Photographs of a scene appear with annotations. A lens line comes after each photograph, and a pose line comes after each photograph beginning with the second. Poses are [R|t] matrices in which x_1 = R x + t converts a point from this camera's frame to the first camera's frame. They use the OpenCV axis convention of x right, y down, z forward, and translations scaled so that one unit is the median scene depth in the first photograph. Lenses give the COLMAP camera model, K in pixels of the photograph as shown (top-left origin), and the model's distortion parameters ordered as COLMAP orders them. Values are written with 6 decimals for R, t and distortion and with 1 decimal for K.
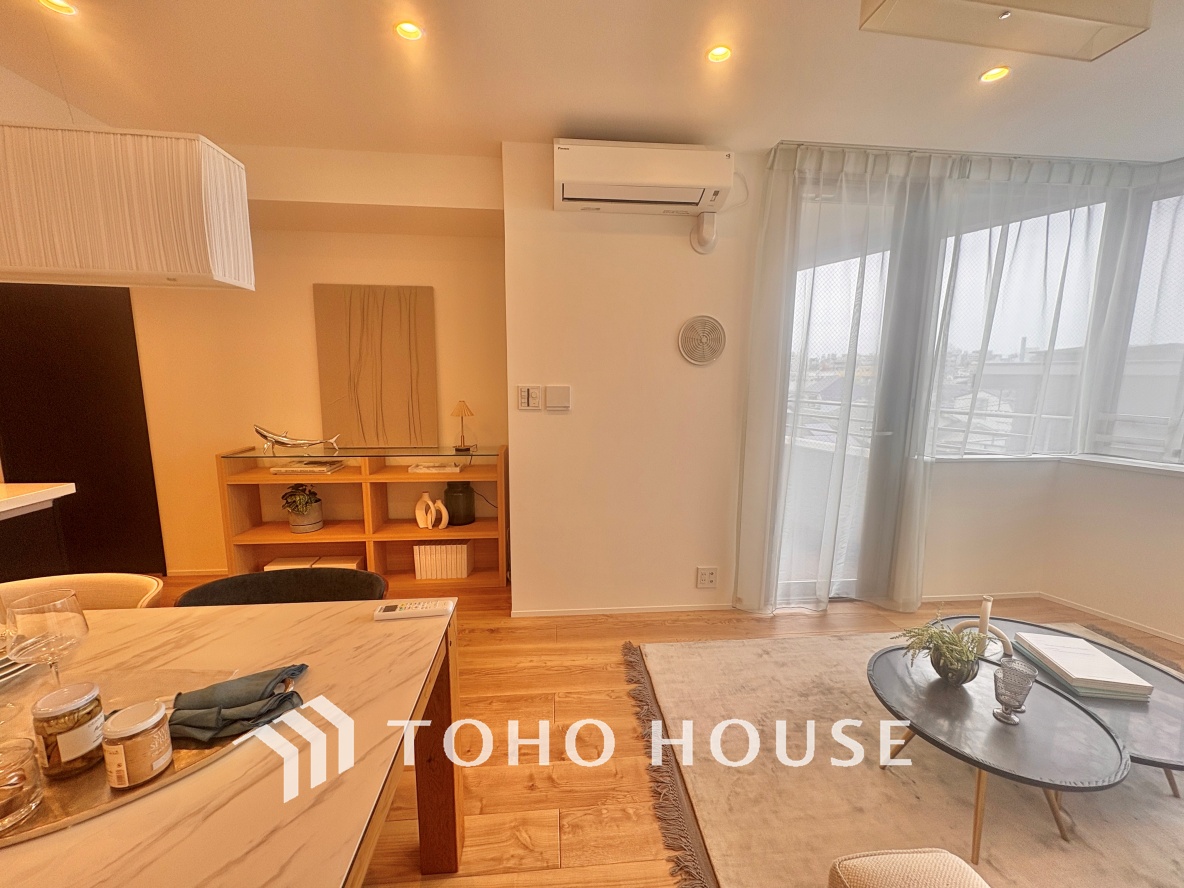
lens RADIAL K [[470.8, 0, 590.4], [0, 470.8, 444.5], [0, 0, 1]] dist [-0.003345, 0.000724]
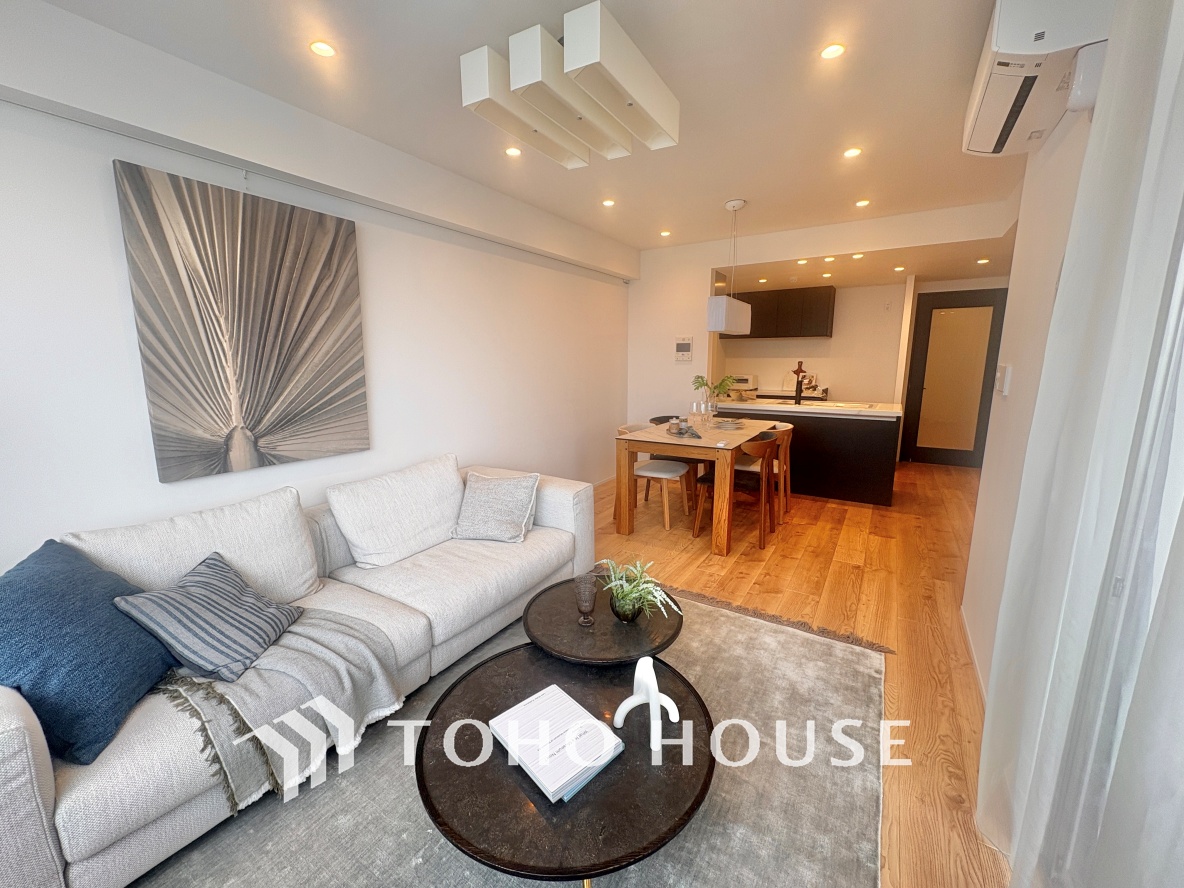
lens RADIAL K [[470.8, 0, 591.3], [0, 470.8, 443.3], [0, 0, 1]] dist [-0.003345, 0.000724]
pose [[-0.607998, 0.135606, -0.782272, 1.031360], [-0.120585, 0.958102, 0.259807, -0.118956], [0.784727, 0.252292, -0.566173, 0.913933]]
